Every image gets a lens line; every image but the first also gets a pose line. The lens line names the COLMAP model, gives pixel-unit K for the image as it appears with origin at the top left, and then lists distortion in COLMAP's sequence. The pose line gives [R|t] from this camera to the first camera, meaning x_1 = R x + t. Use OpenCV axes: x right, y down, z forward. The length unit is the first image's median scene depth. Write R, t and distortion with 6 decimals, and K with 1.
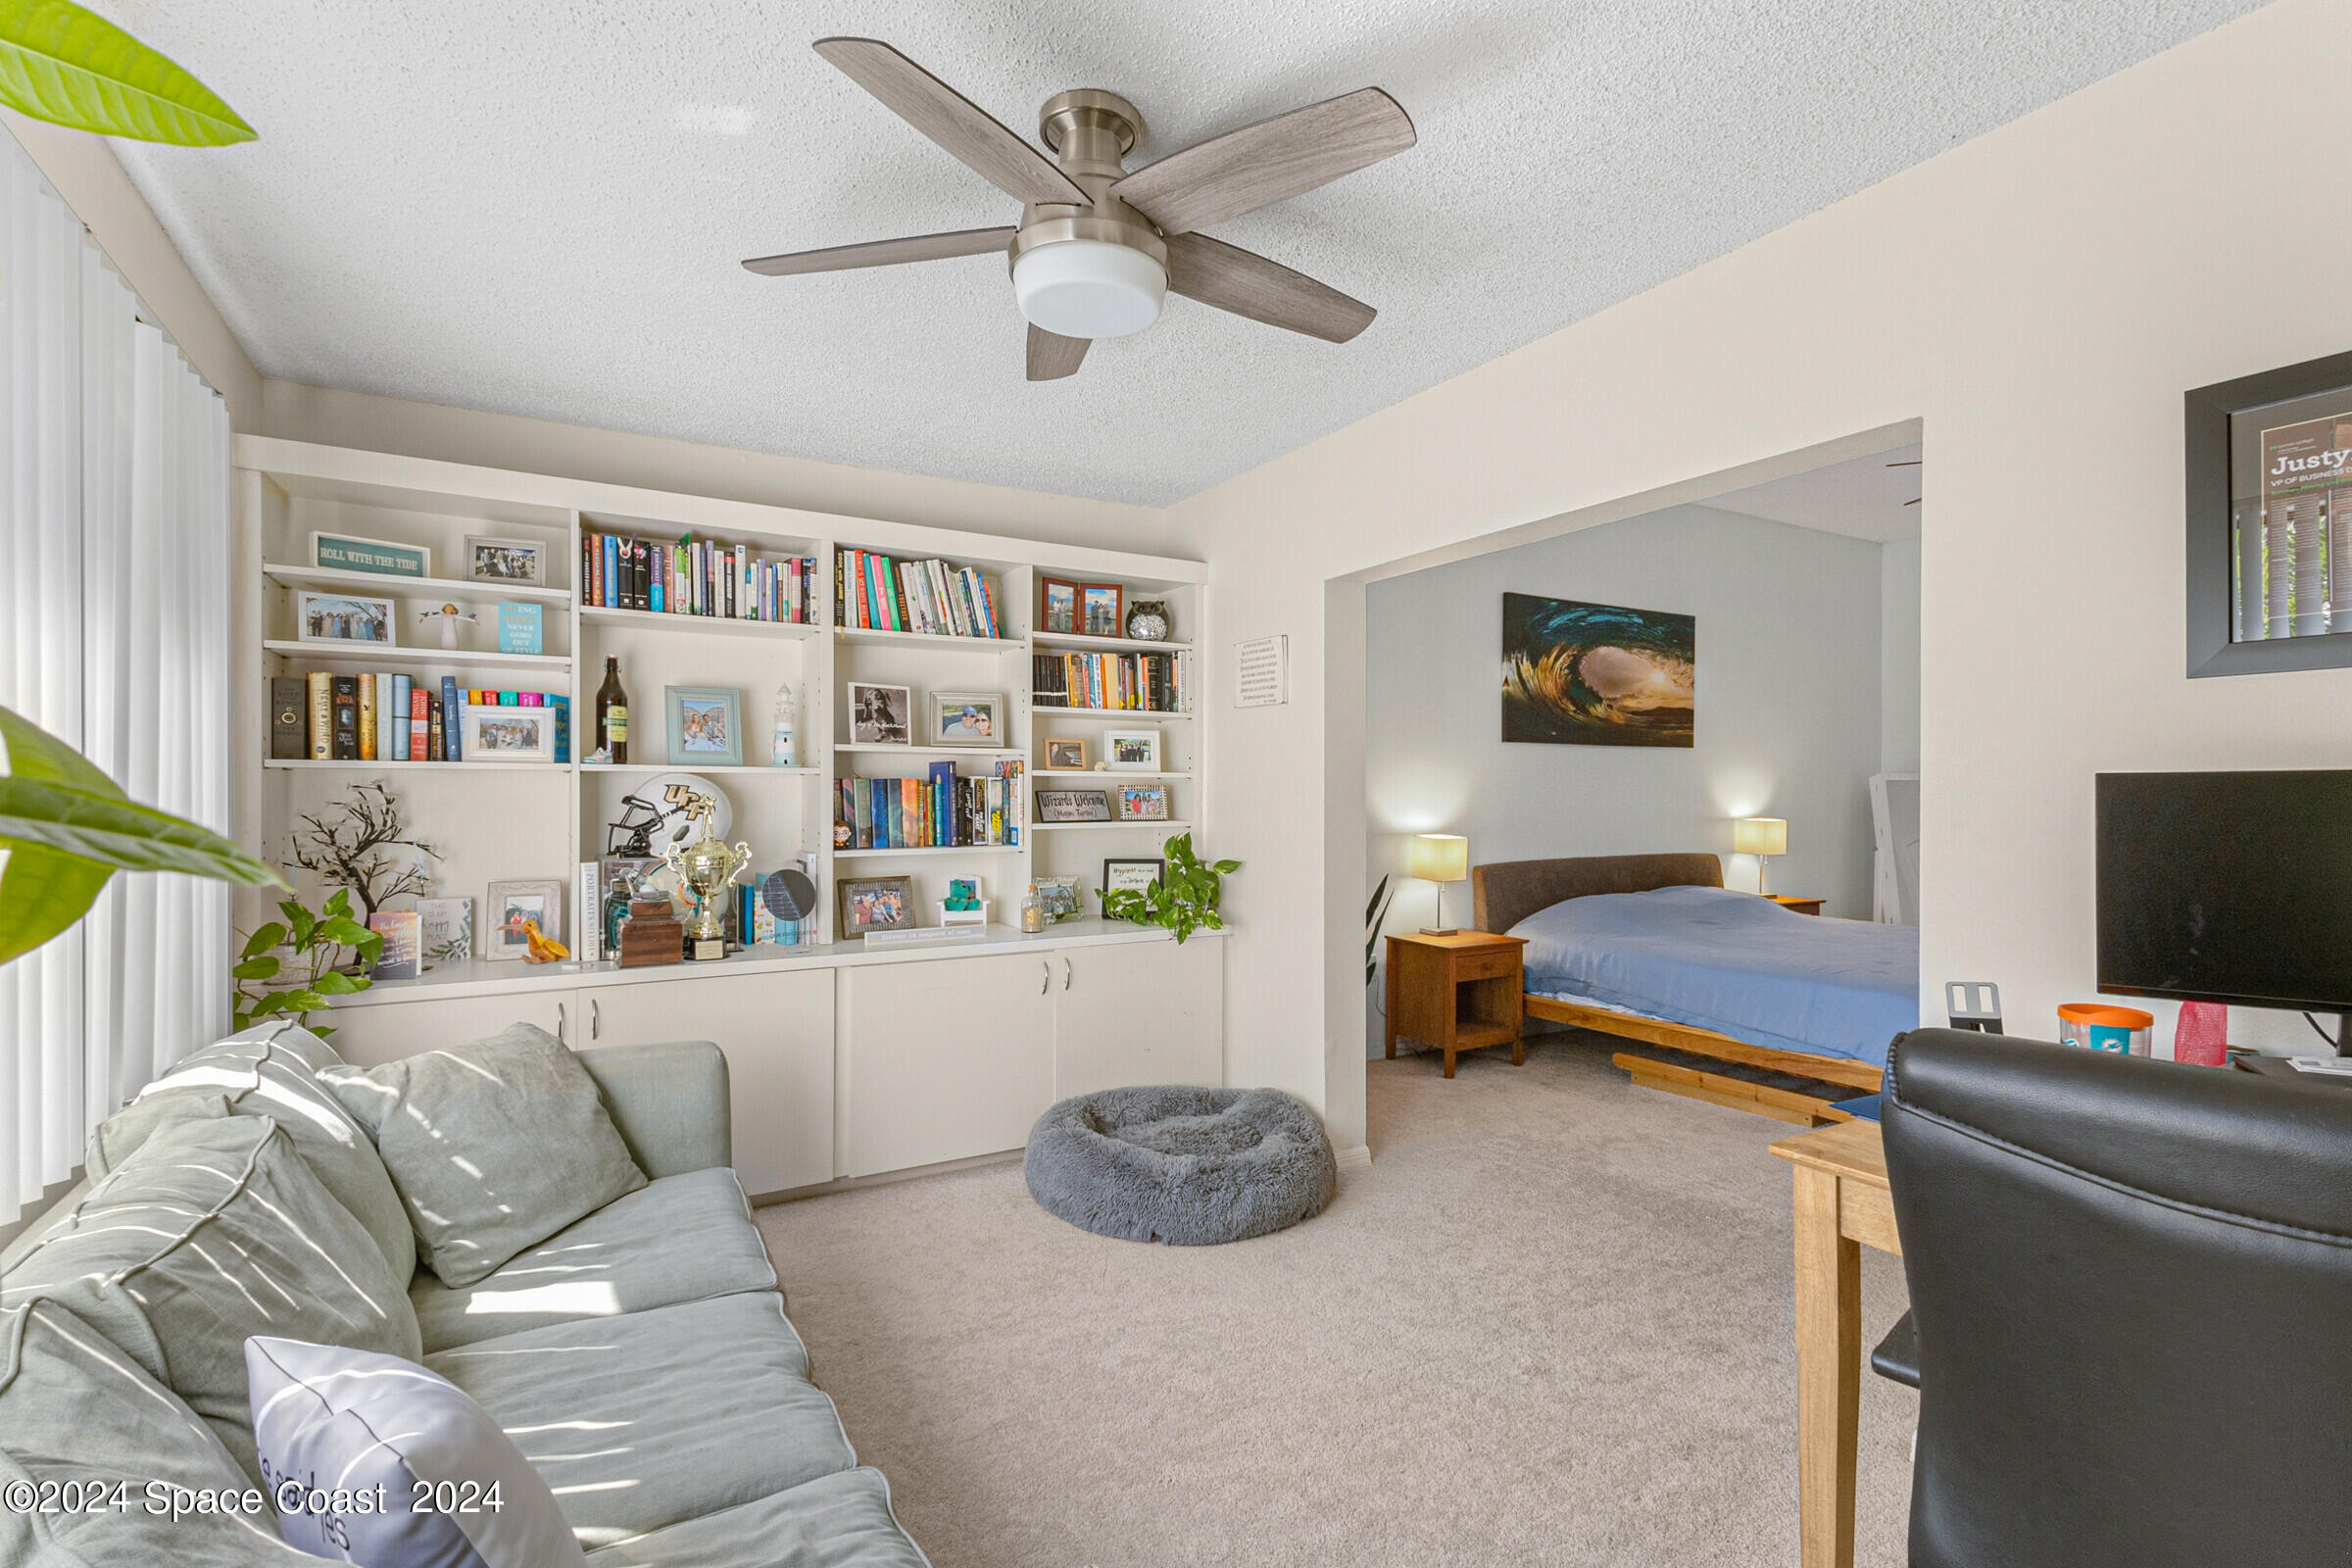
lens RADIAL K [[1096.1, 0, 1169.0], [0, 1096.1, 796.0], [0, 0, 1]] dist [0.036663, -0.006758]
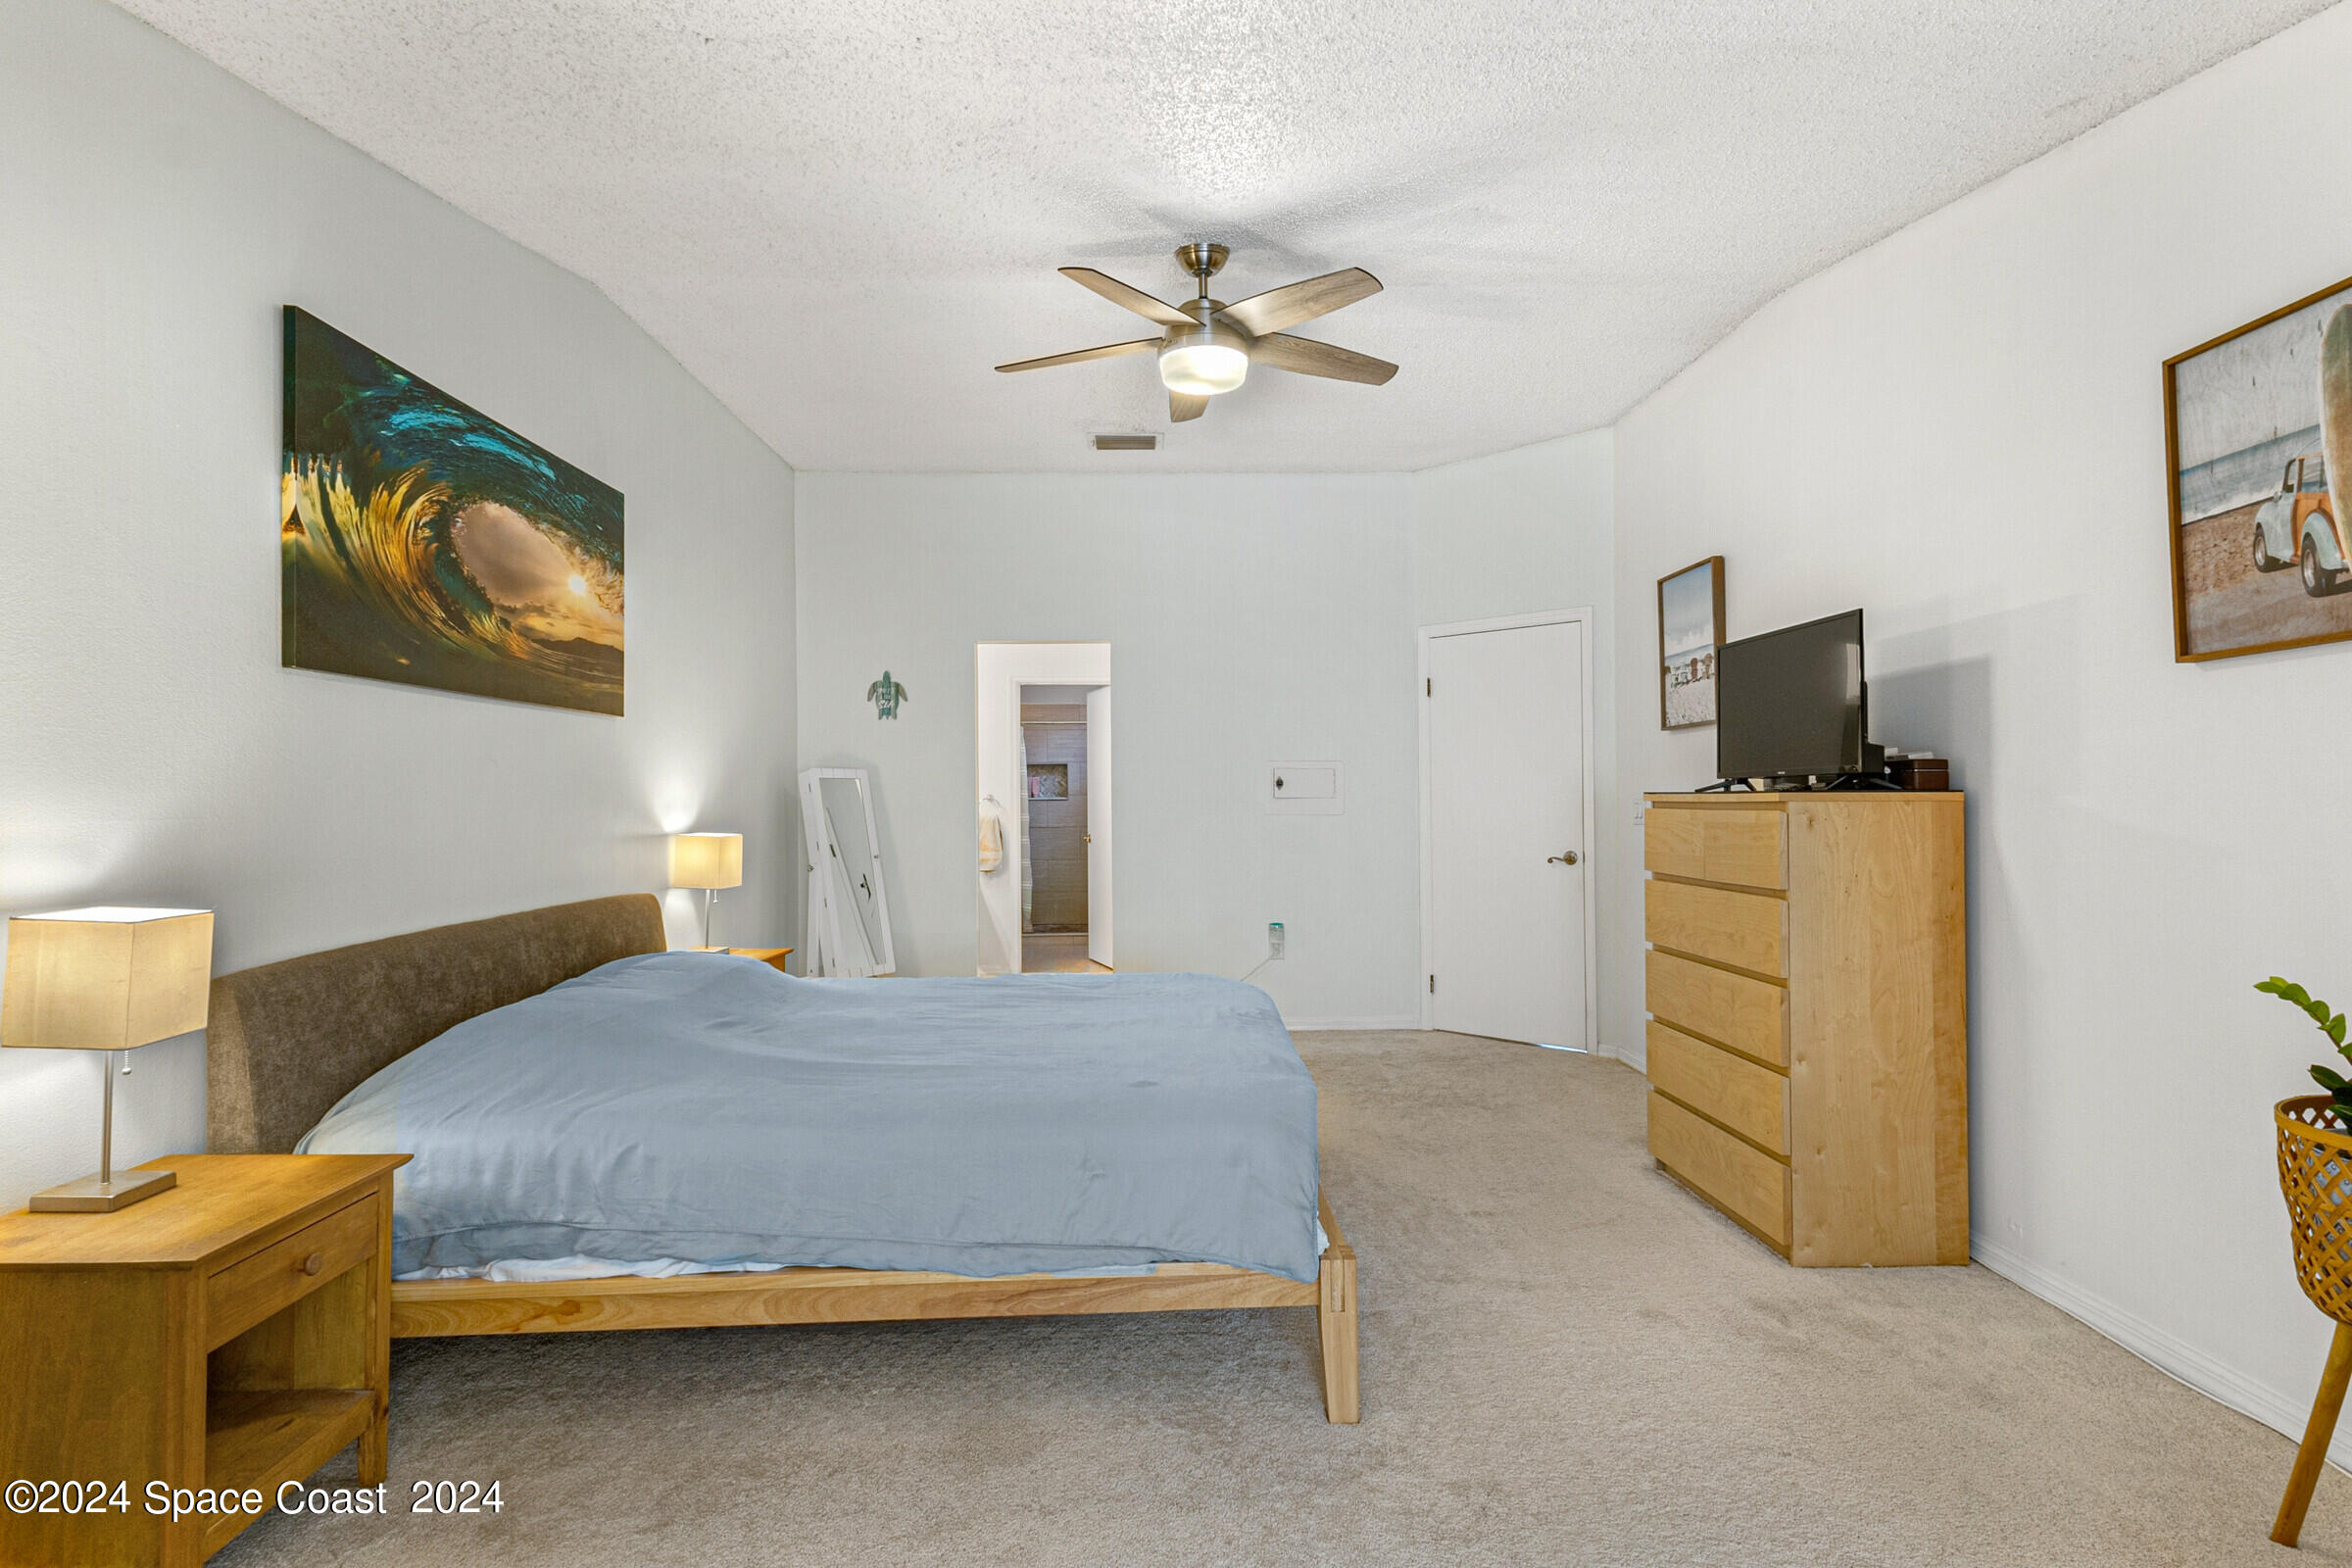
lens RADIAL K [[1174.5, 0, 1189.5], [0, 1174.5, 787.1], [0, 0, 1]] dist [0.017413, -0.000490]
pose [[0.478212, 0.004928, 0.878230, 0.072328], [0.011077, 0.999871, -0.011642, 0.005052], [-0.878174, 0.015296, 0.478096, 0.470880]]
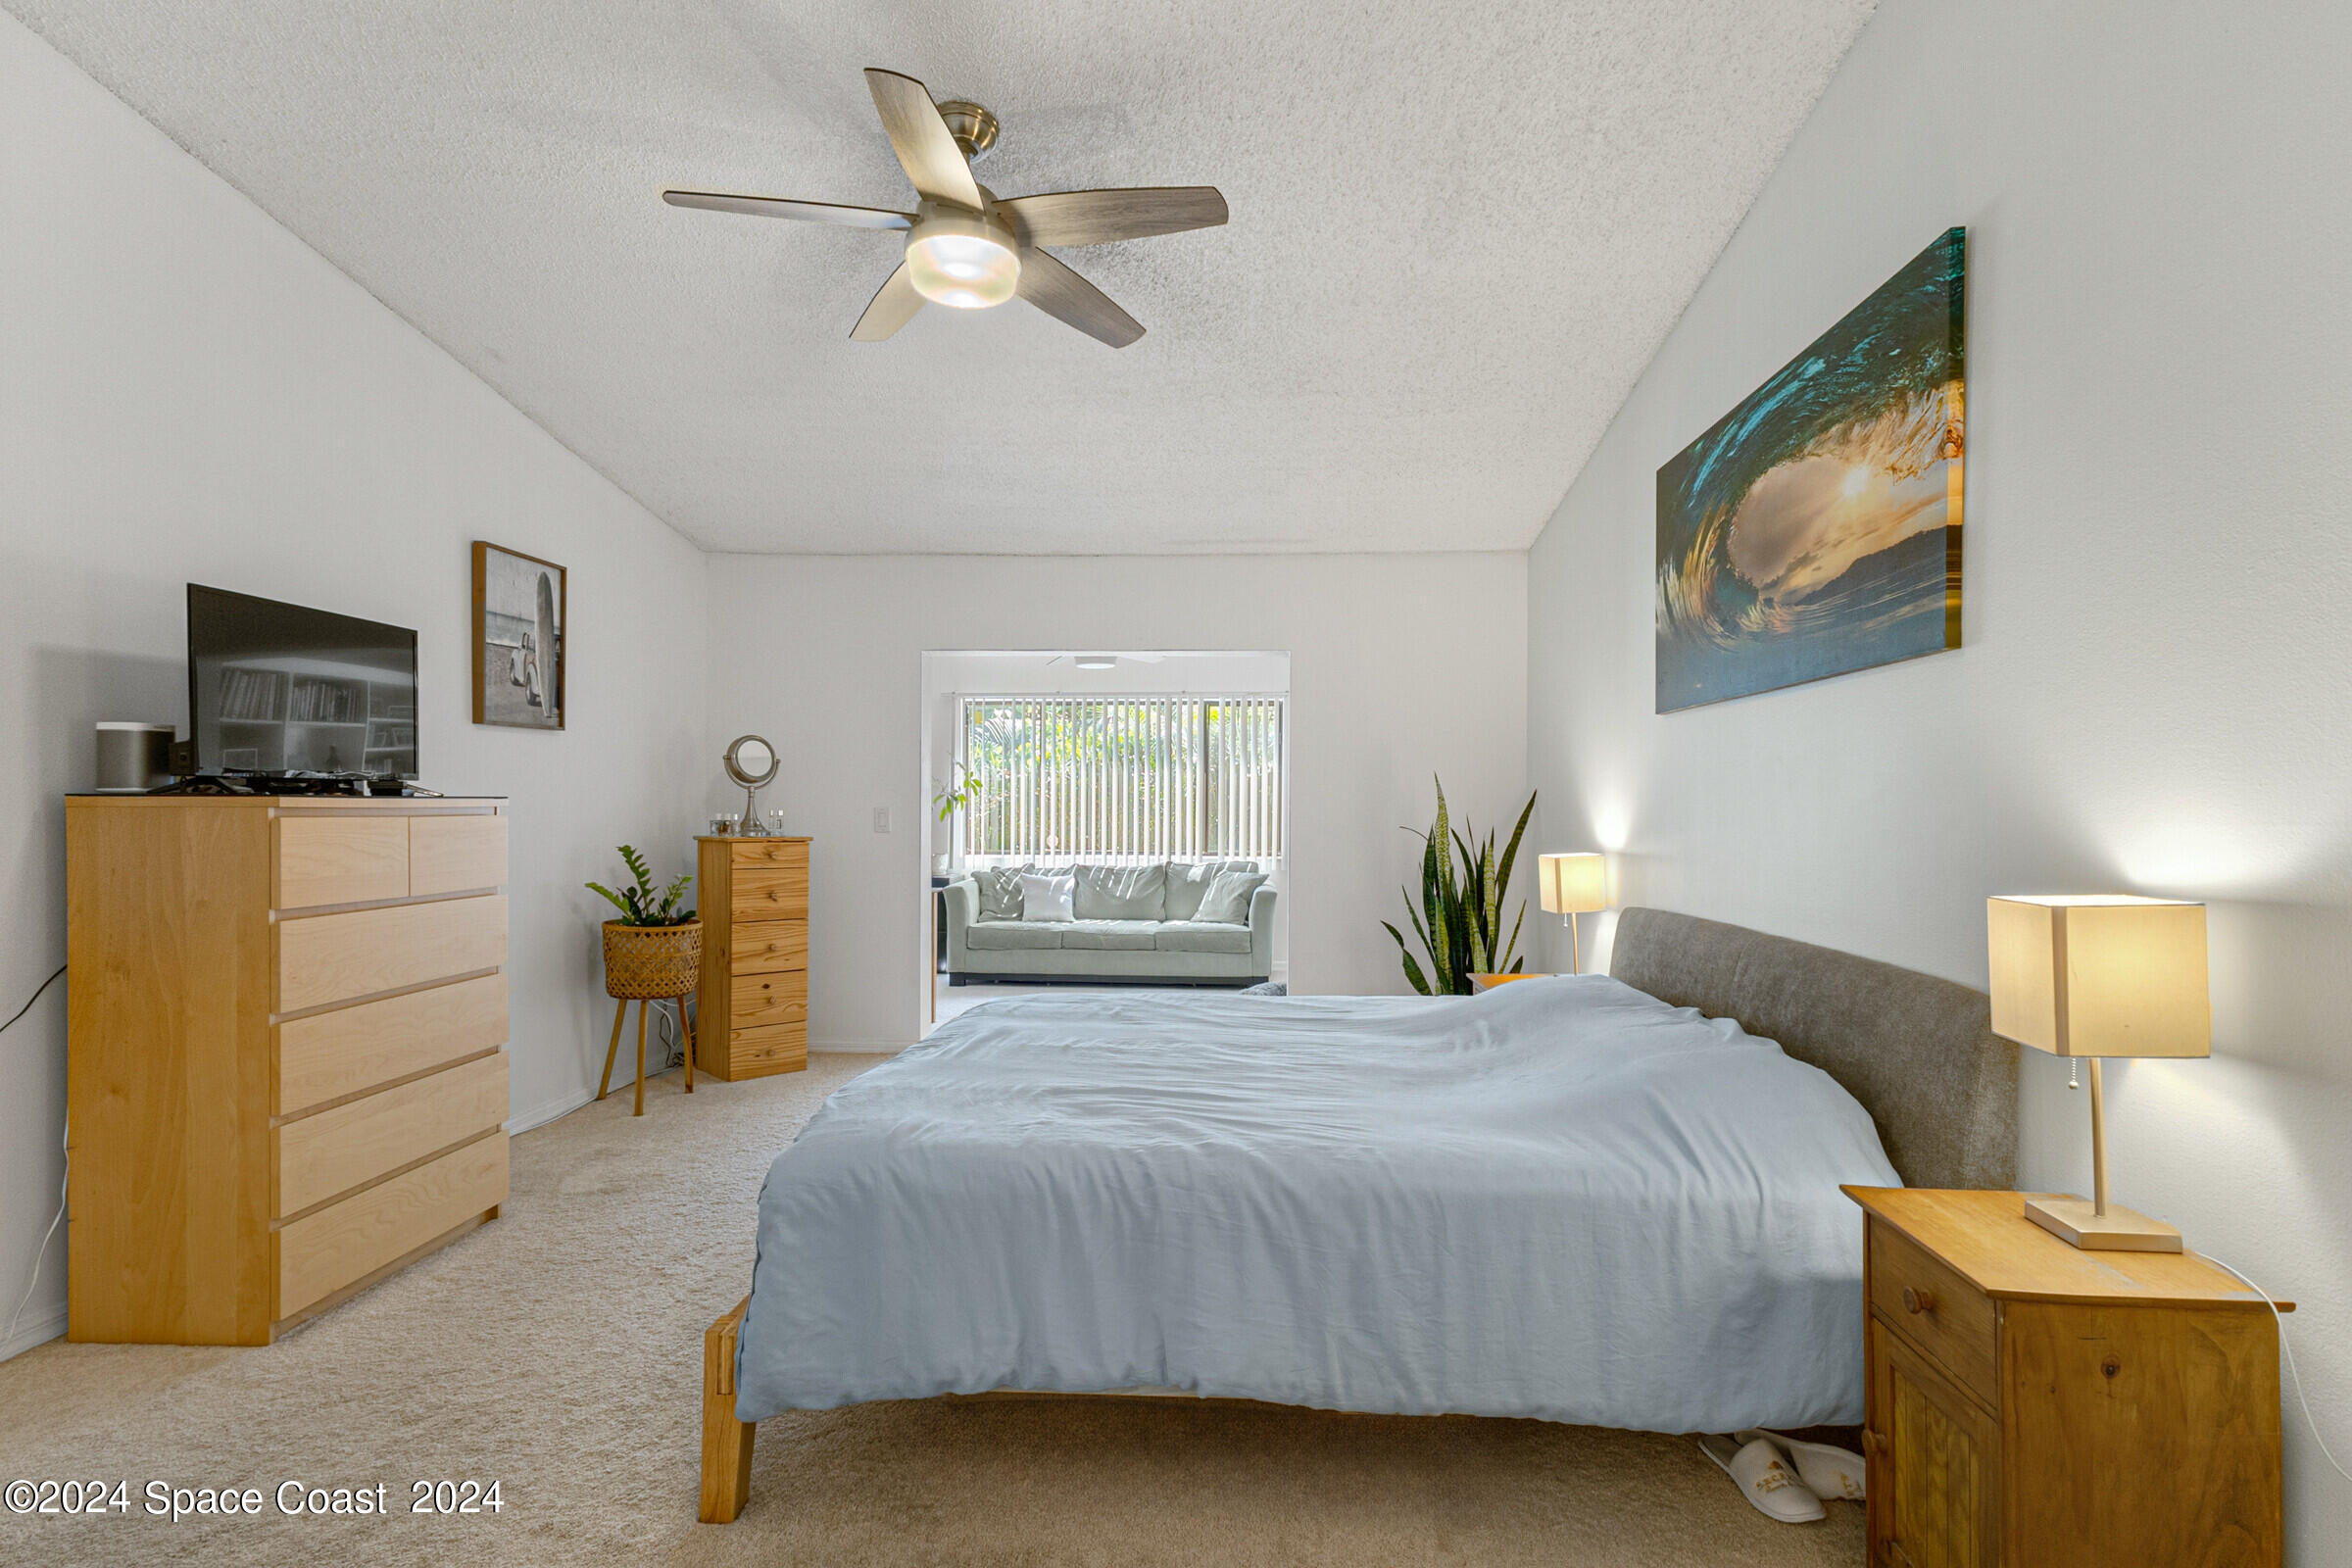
lens RADIAL K [[1096.1, 0, 1179.7], [0, 1096.1, 795.1], [0, 0, 1]] dist [0.036663, -0.006758]
pose [[-0.560880, -0.008140, -0.827857, 0.927491], [-0.008598, 0.999955, -0.004007, 0.001140], [0.827852, 0.004871, -0.560925, 1.078597]]
